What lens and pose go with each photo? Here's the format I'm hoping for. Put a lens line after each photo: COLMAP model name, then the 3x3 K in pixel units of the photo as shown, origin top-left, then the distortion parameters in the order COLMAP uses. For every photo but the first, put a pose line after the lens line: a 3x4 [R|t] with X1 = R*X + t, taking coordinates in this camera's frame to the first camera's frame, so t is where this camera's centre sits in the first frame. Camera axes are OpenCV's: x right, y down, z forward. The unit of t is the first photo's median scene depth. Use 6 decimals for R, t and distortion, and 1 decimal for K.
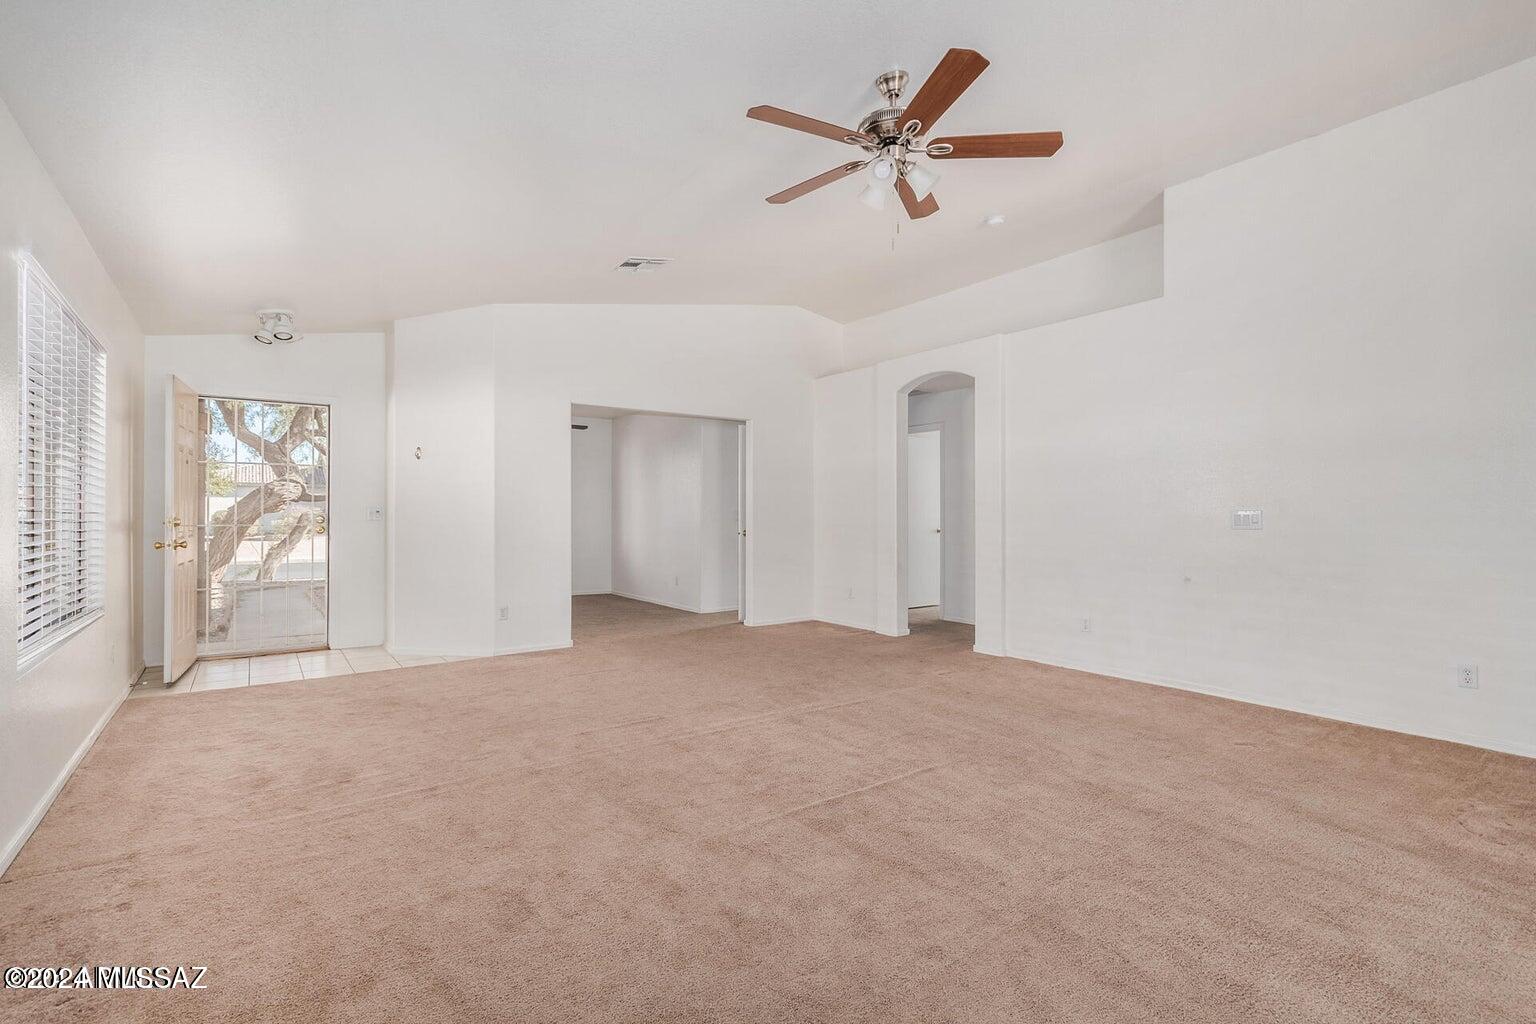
lens RADIAL K [[700.8, 0, 768.0], [0, 700.8, 512.0], [0, 0, 1]] dist [0.002510, 0.000361]
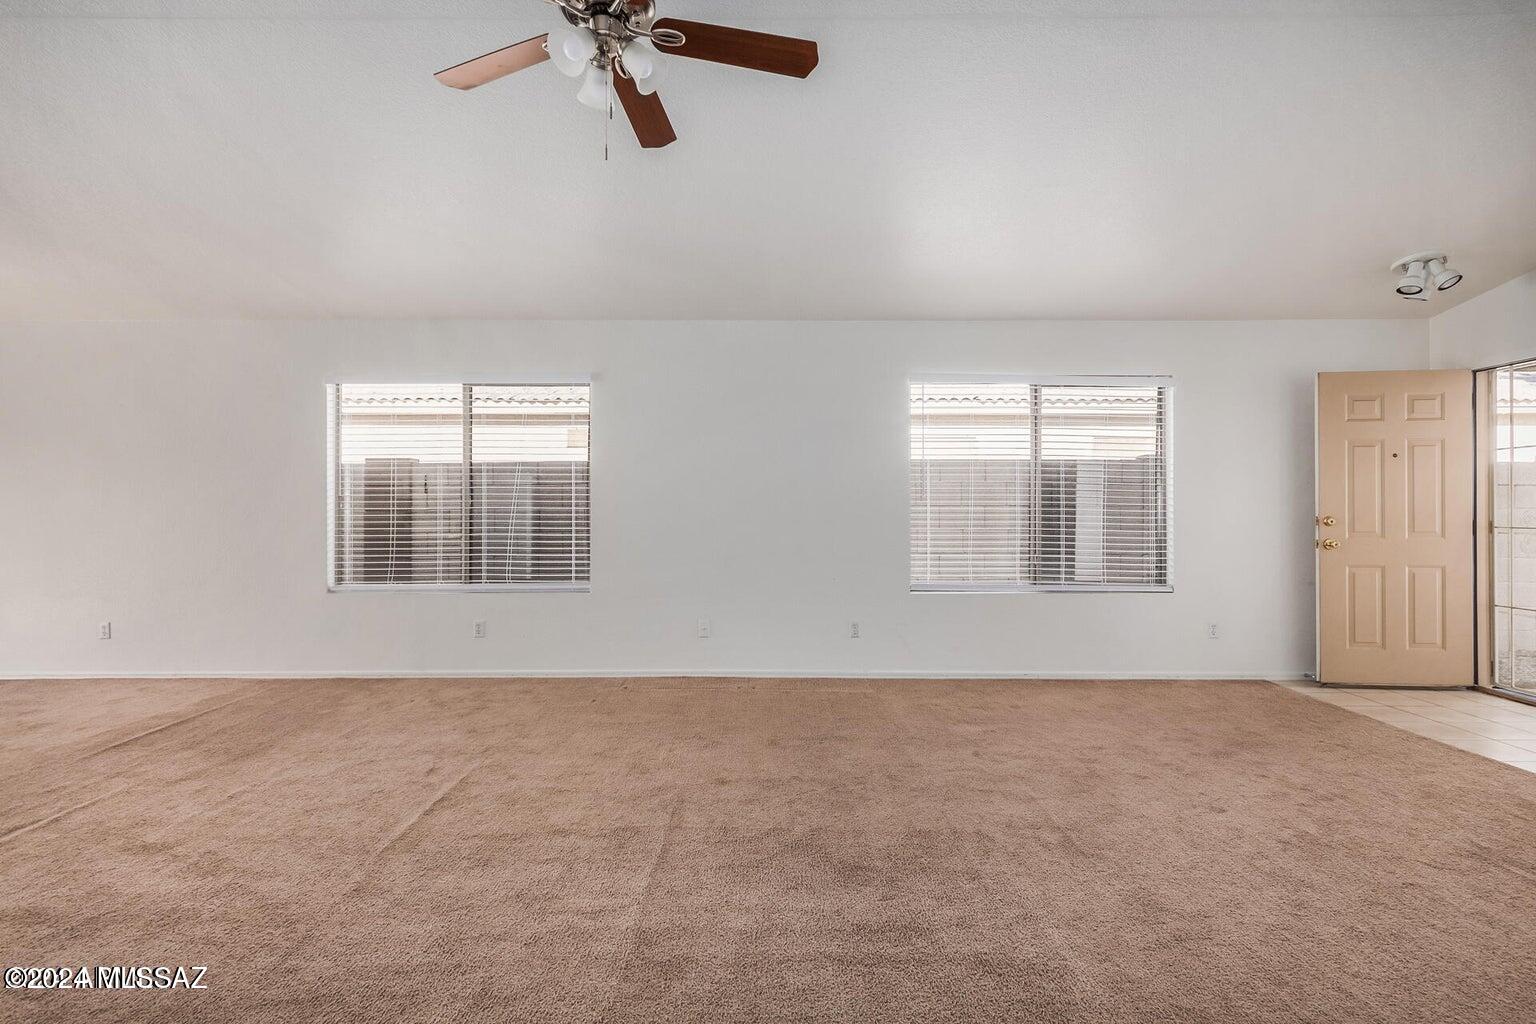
lens RADIAL K [[719.4, 0, 768.3], [0, 719.4, 506.9], [0, 0, 1]] dist [-0.002008, -0.000073]
pose [[-0.585292, -0.008469, -0.810779, 0.489728], [-0.002195, 0.999958, -0.008860, 0.006926], [0.810820, -0.003407, -0.585286, 1.115531]]
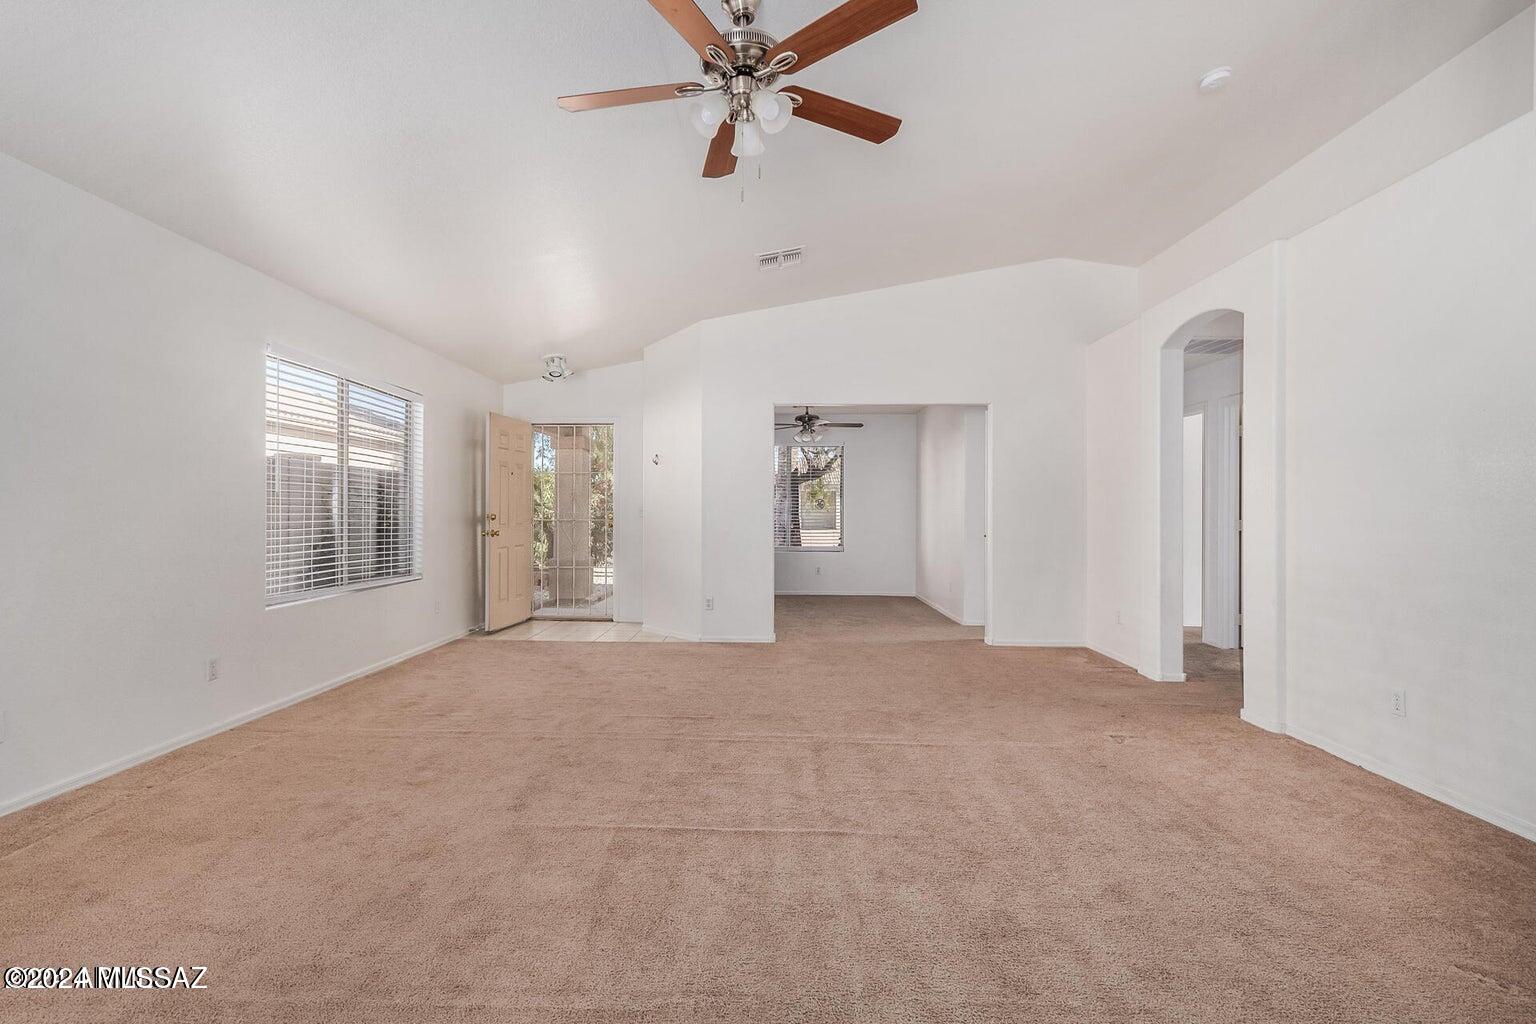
lens RADIAL K [[719.3, 0, 763.9], [0, 719.3, 522.5], [0, 0, 1]] dist [0.003807, 0.000193]
pose [[0.785442, 0.014800, -0.618758, 0.520237], [-0.005182, 0.999836, 0.017338, -0.001876], [0.618914, -0.010411, 0.785390, 0.237373]]
